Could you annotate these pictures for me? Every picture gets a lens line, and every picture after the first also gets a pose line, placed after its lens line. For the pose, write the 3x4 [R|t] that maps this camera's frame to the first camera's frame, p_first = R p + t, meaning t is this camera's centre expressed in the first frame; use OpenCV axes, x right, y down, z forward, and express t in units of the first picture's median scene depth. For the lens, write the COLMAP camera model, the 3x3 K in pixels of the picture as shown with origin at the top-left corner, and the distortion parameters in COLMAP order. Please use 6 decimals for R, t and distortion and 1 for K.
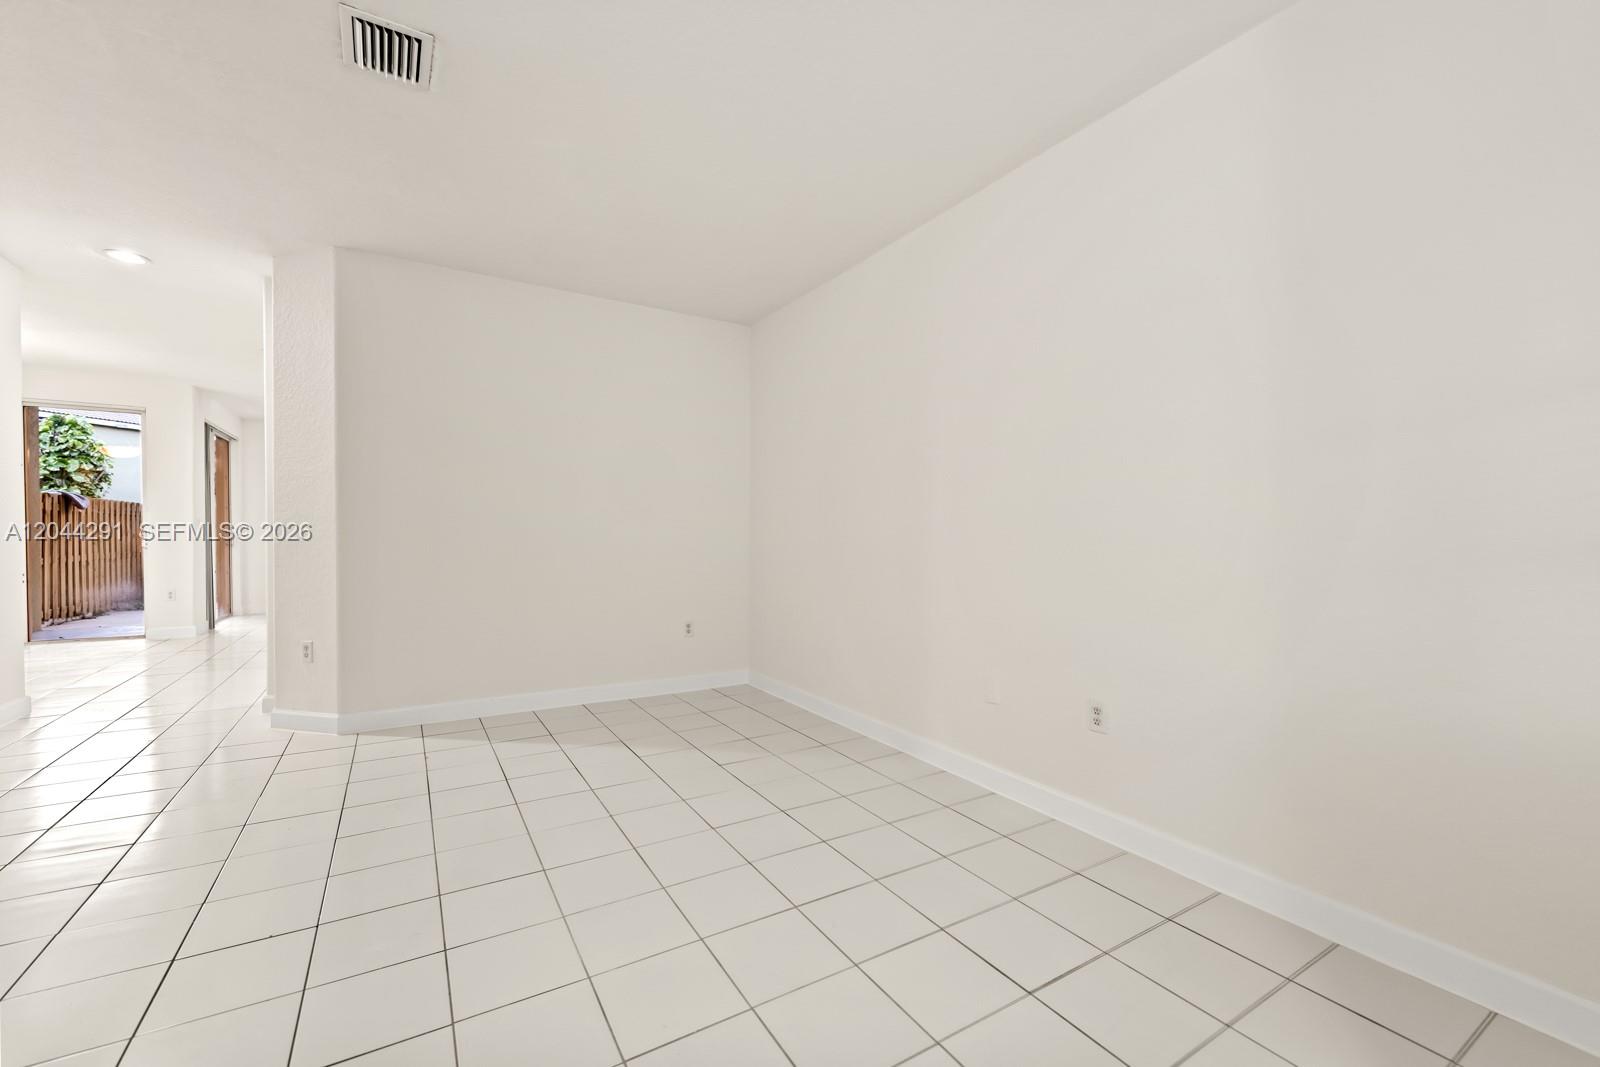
lens RADIAL K [[648.6, 0, 793.9], [0, 648.6, 540.2], [0, 0, 1]] dist [-0.000034, -0.000039]
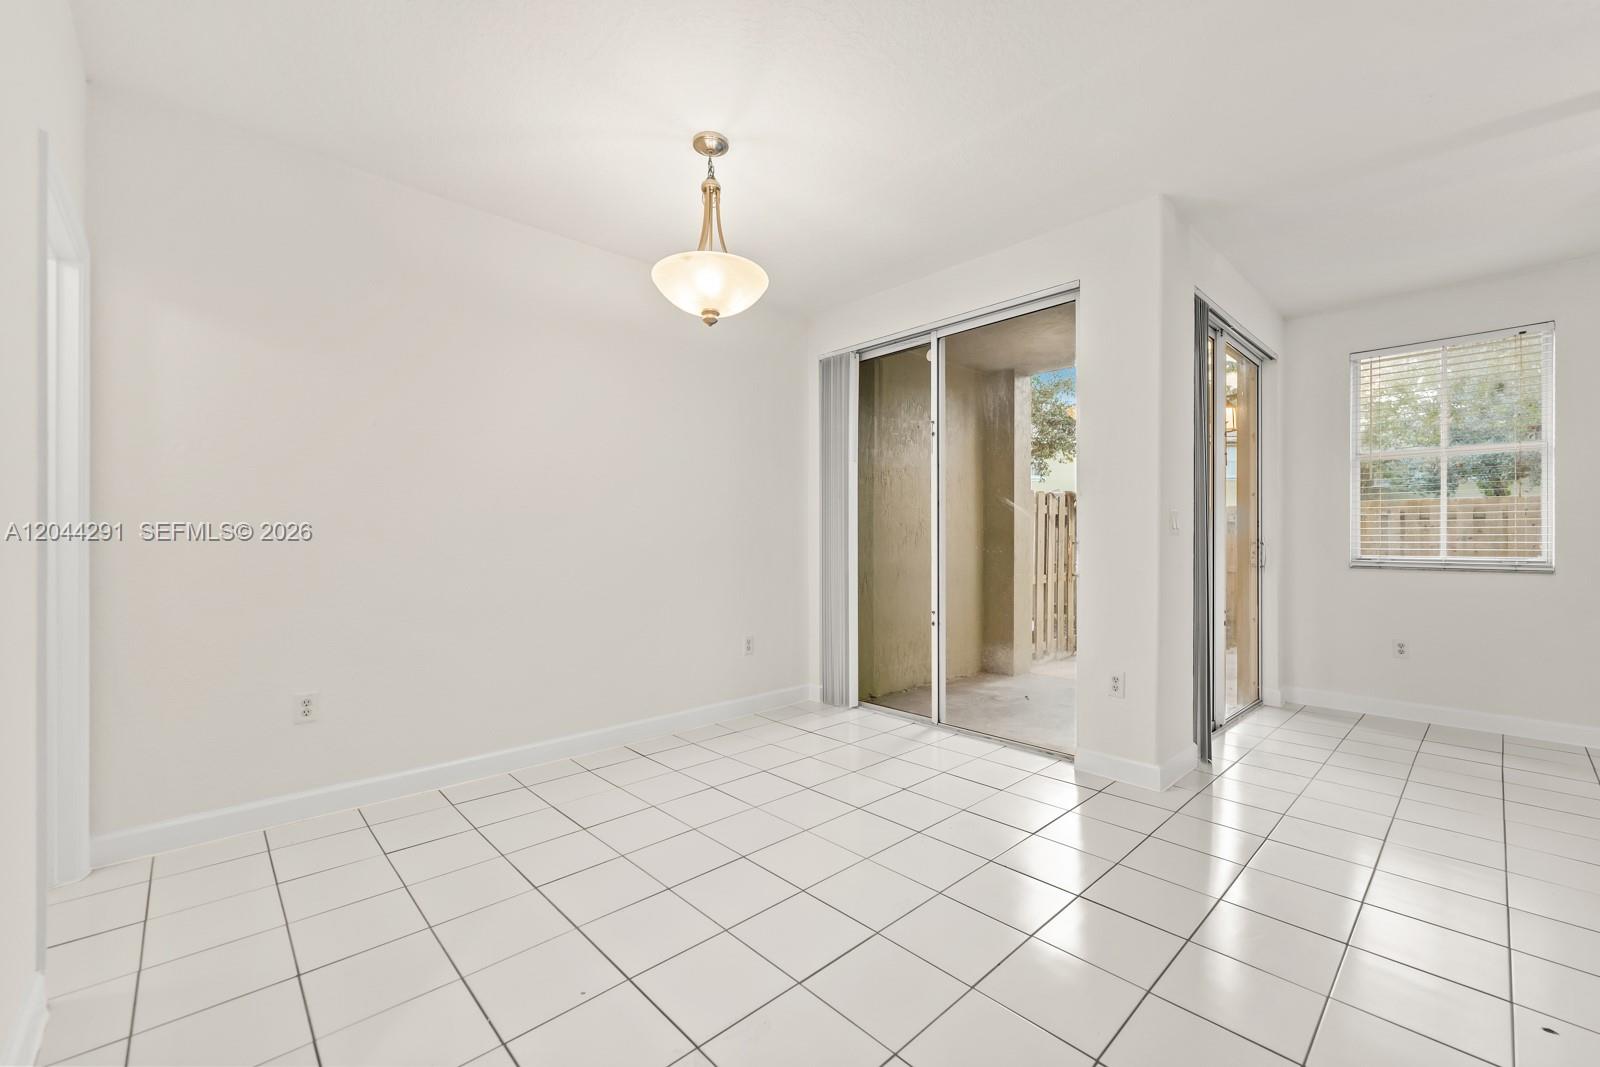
lens RADIAL K [[648.6, 0, 793.9], [0, 648.6, 540.2], [0, 0, 1]] dist [-0.000034, -0.000039]
pose [[0.203824, -0.007698, -0.978977, -0.470570], [-0.018338, 0.999764, -0.011679, -0.000071], [0.978836, 0.020333, 0.203635, 0.569387]]
